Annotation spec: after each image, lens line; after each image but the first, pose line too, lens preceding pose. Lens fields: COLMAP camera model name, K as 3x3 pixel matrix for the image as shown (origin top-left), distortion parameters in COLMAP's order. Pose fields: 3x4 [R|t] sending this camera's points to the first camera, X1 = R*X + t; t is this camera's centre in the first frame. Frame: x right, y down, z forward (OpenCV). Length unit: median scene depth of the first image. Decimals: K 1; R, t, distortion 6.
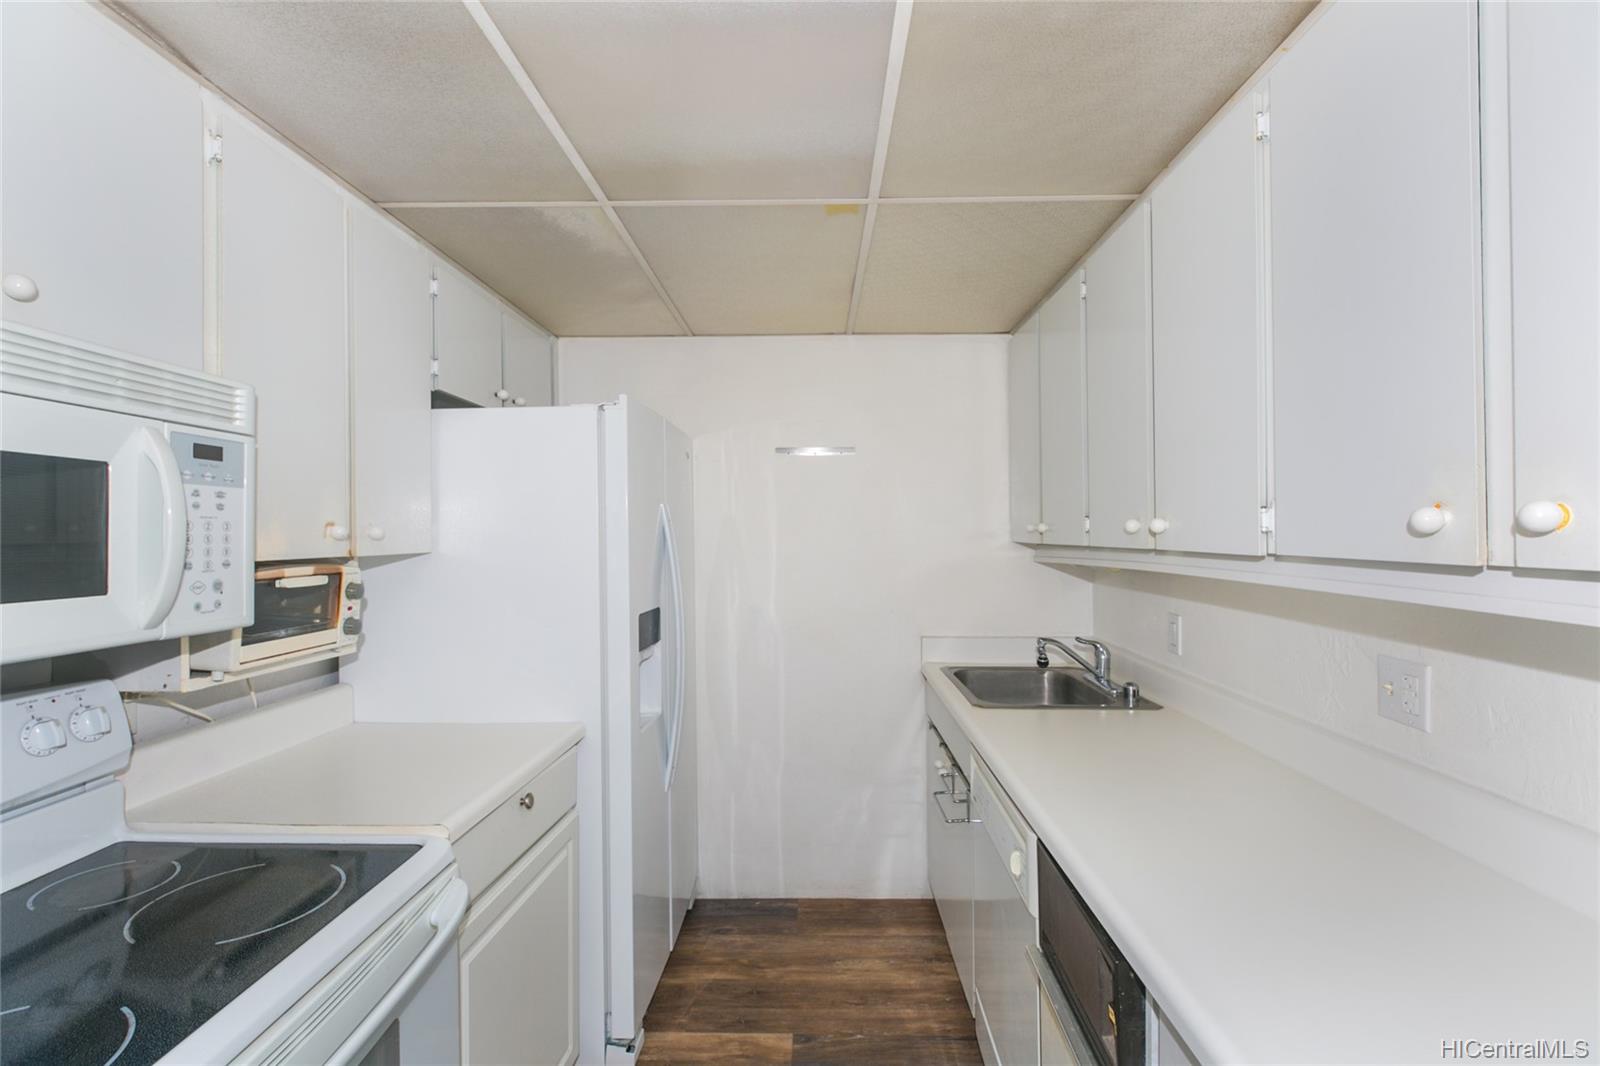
lens RADIAL K [[726.8, 0, 801.3], [0, 726.8, 529.1], [0, 0, 1]] dist [0.004096, 0.001233]
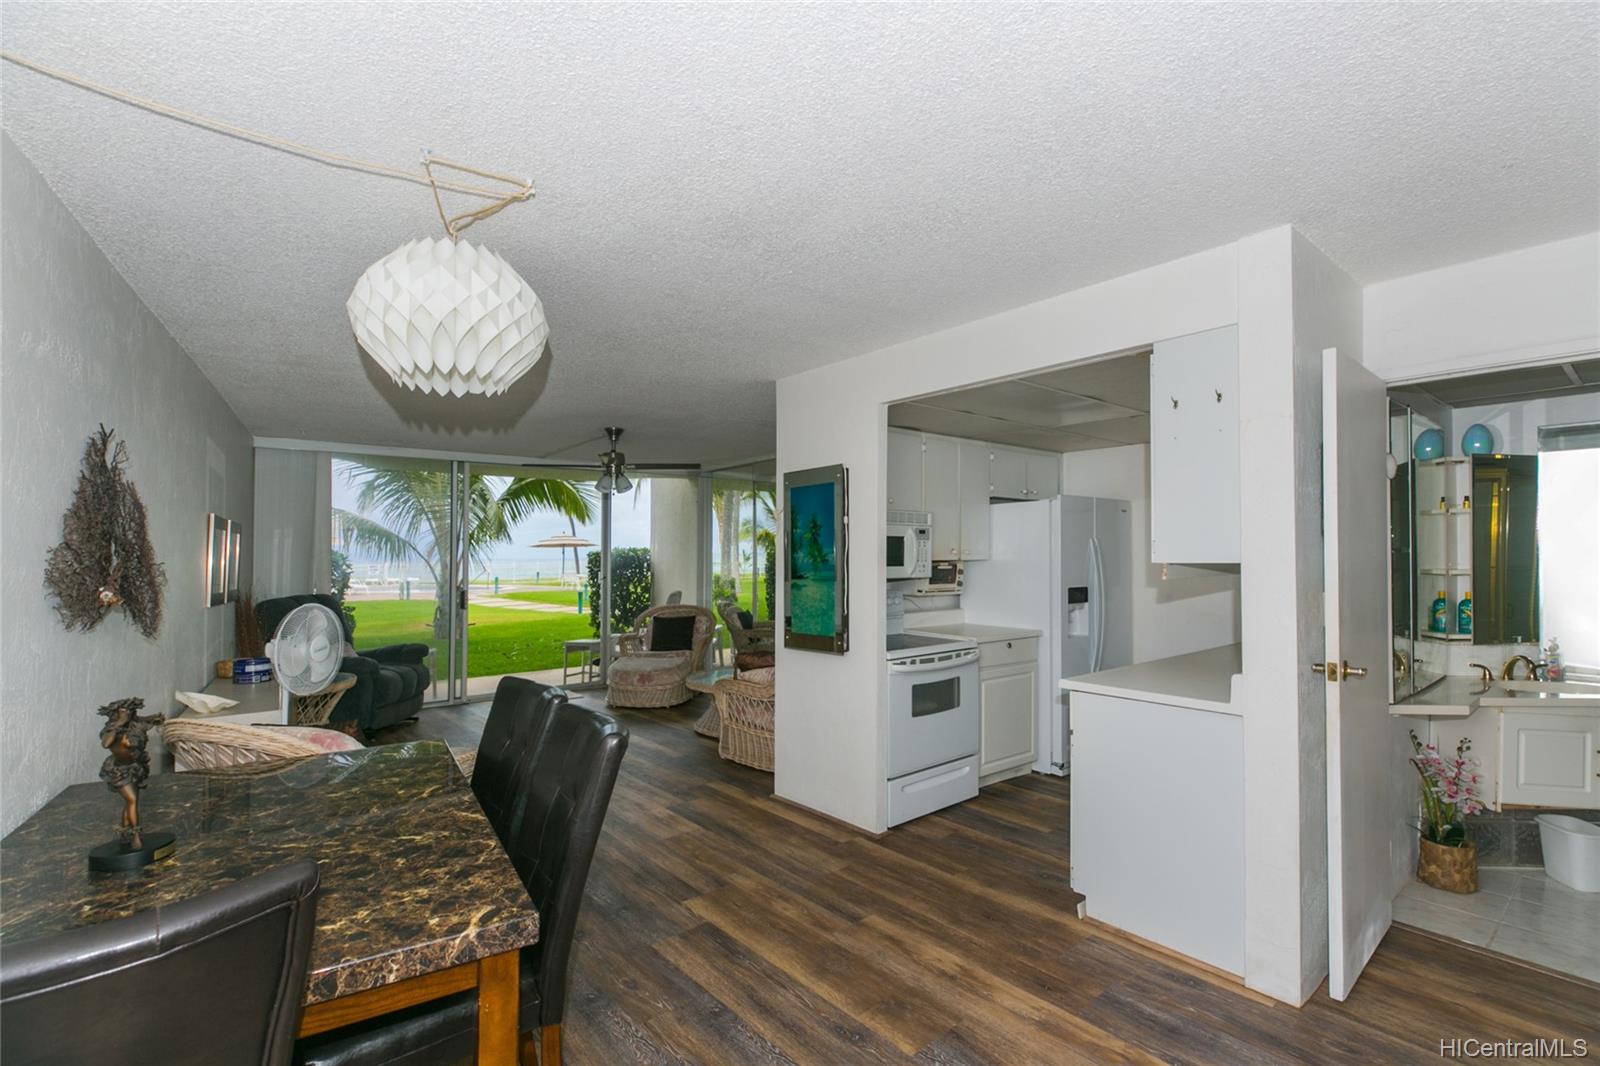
lens RADIAL K [[726.8, 0, 811.9], [0, 726.8, 538.9], [0, 0, 1]] dist [0.004096, 0.001233]
pose [[0.672907, -0.011132, -0.739643, 0.894415], [-0.000022, 0.999886, -0.015069, -0.003633], [0.739727, 0.010156, 0.672830, -1.102228]]
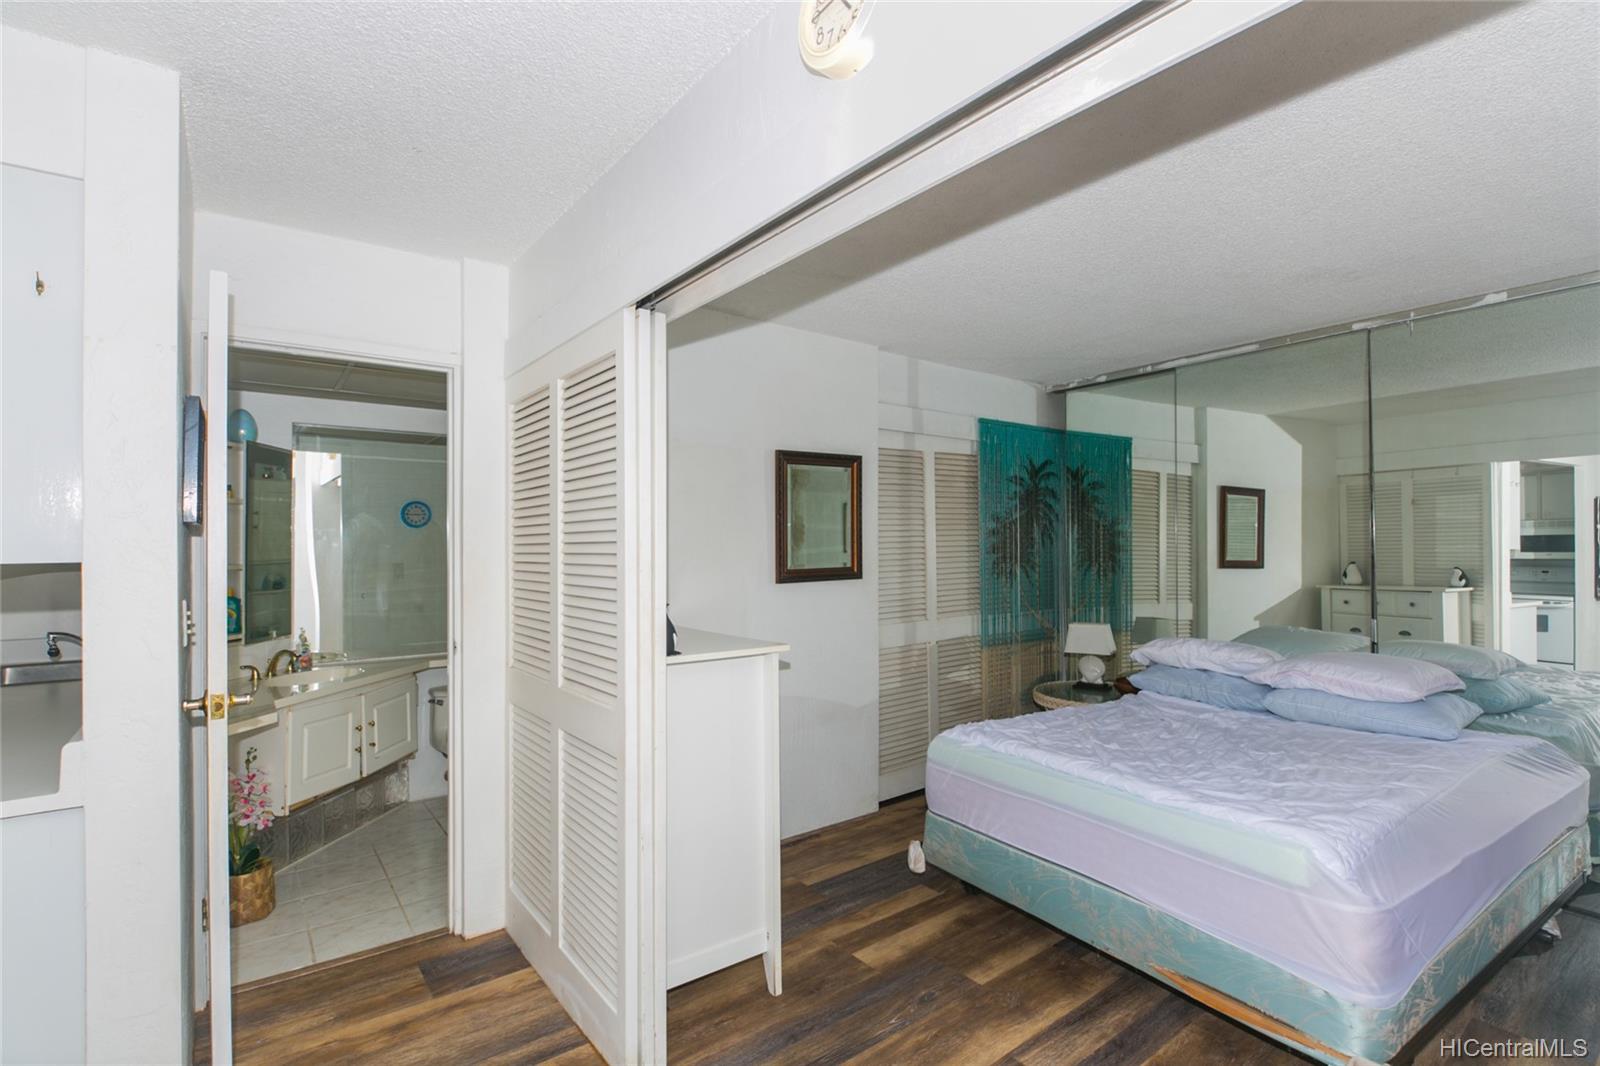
lens RADIAL K [[748.9, 0, 804.3], [0, 748.9, 536.4], [0, 0, 1]] dist [-0.003439, -0.000918]
pose [[0.783916, 0.008394, 0.620810, 0.604452], [-0.000230, 0.999912, -0.013229, 0.000129], [-0.620867, 0.010228, 0.783849, -0.850499]]
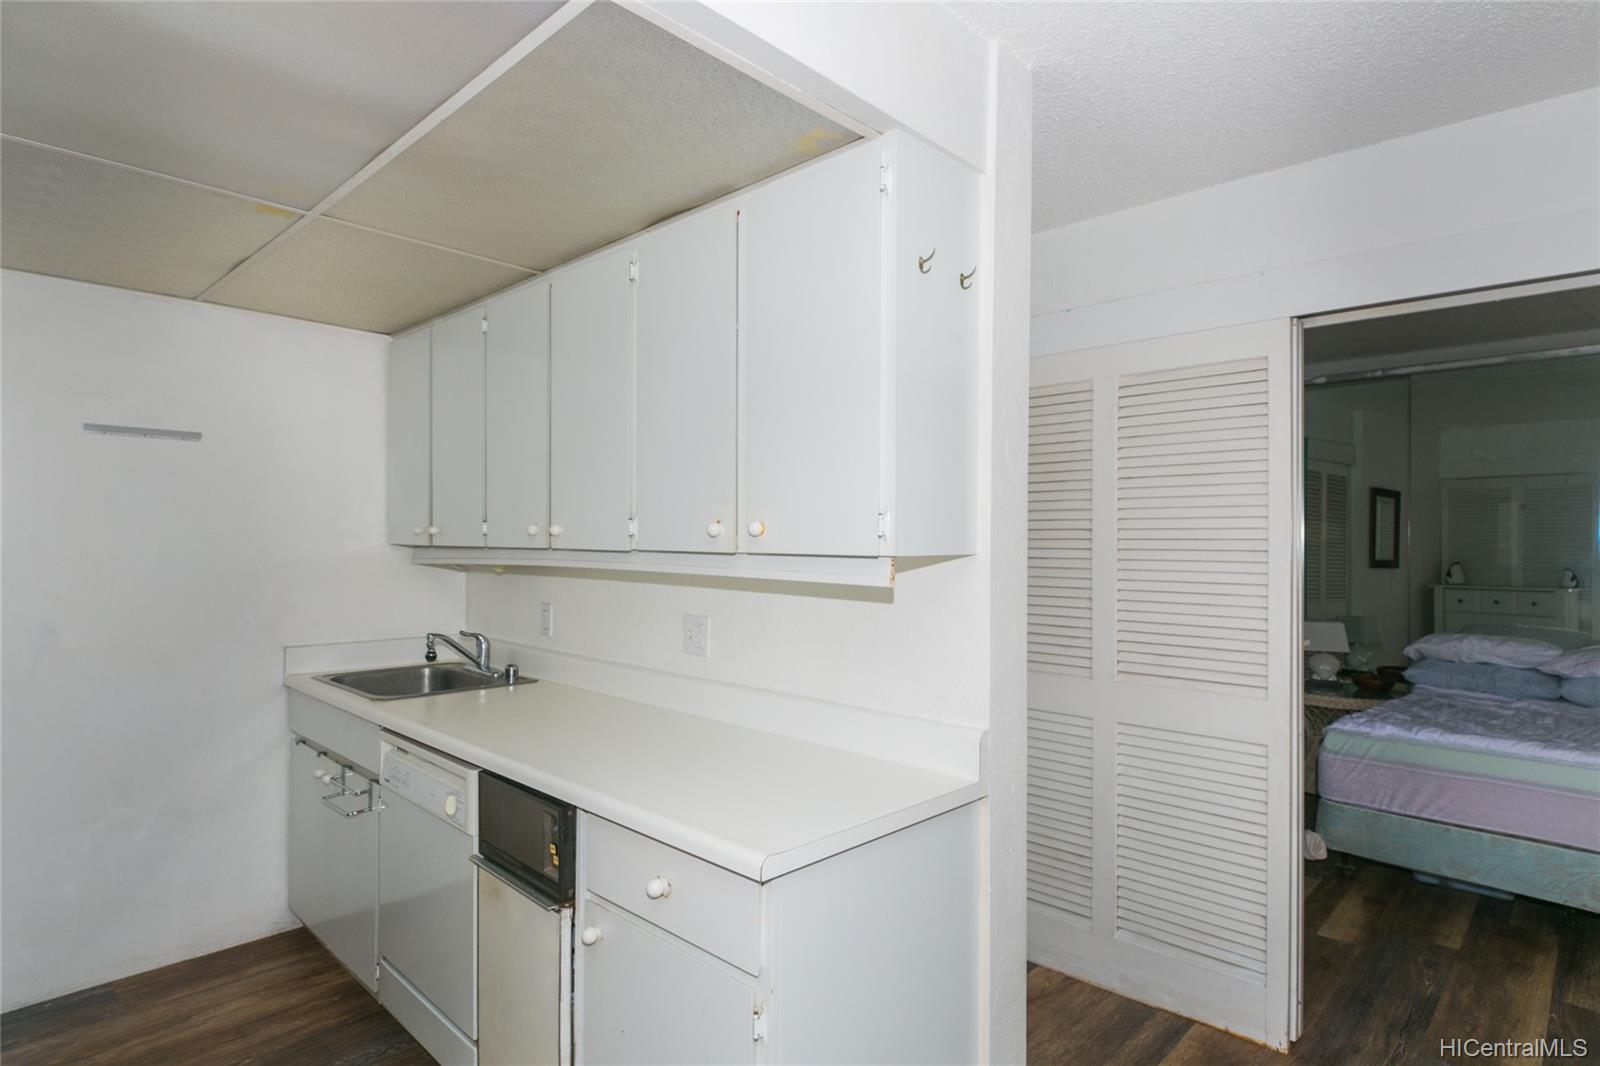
lens RADIAL K [[862.0, 0, 807.1], [0, 862.0, 536.9], [0, 0, 1]] dist [0.004281, -0.005162]
pose [[0.668075, 0.011746, 0.744001, -0.256145], [-0.014300, 0.999893, -0.002945, 0.003903], [-0.743956, -0.008672, 0.668172, -0.268939]]
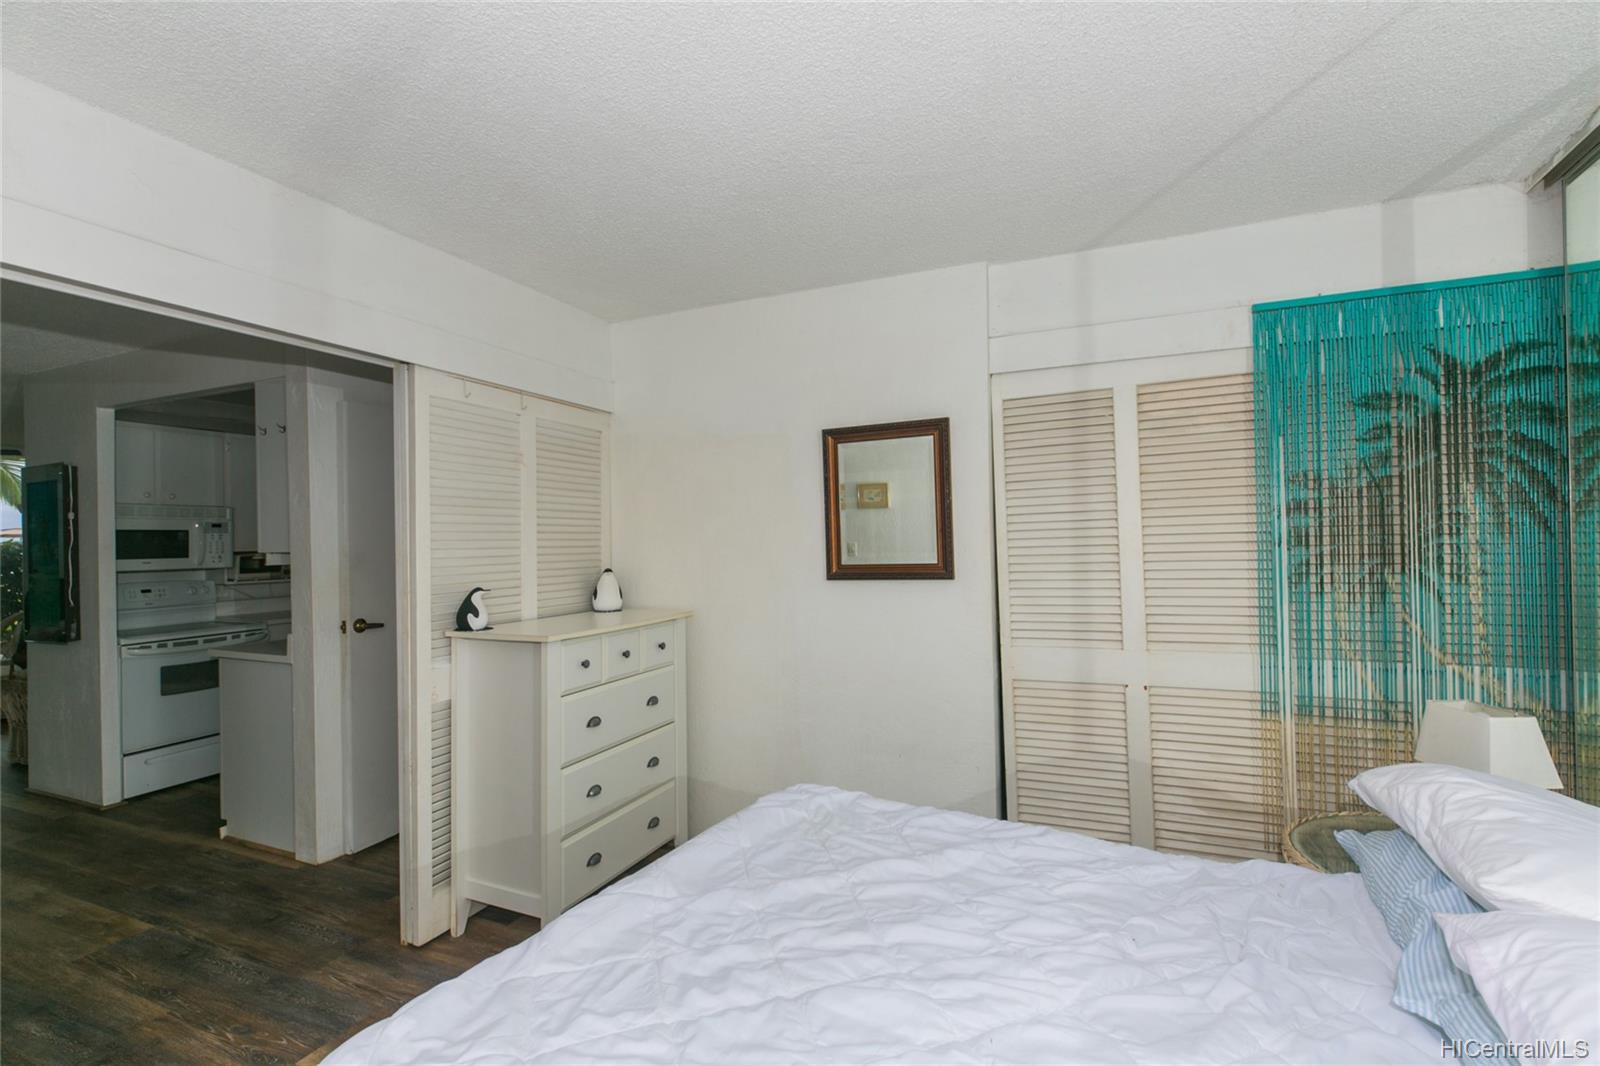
lens RADIAL K [[726.8, 0, 811.0], [0, 726.8, 538.7], [0, 0, 1]] dist [0.004096, 0.001233]
pose [[0.922086, -0.009863, -0.386859, 2.125440], [0.009040, 0.999951, -0.003946, 0.007014], [0.386879, 0.000141, 0.922131, -0.842392]]
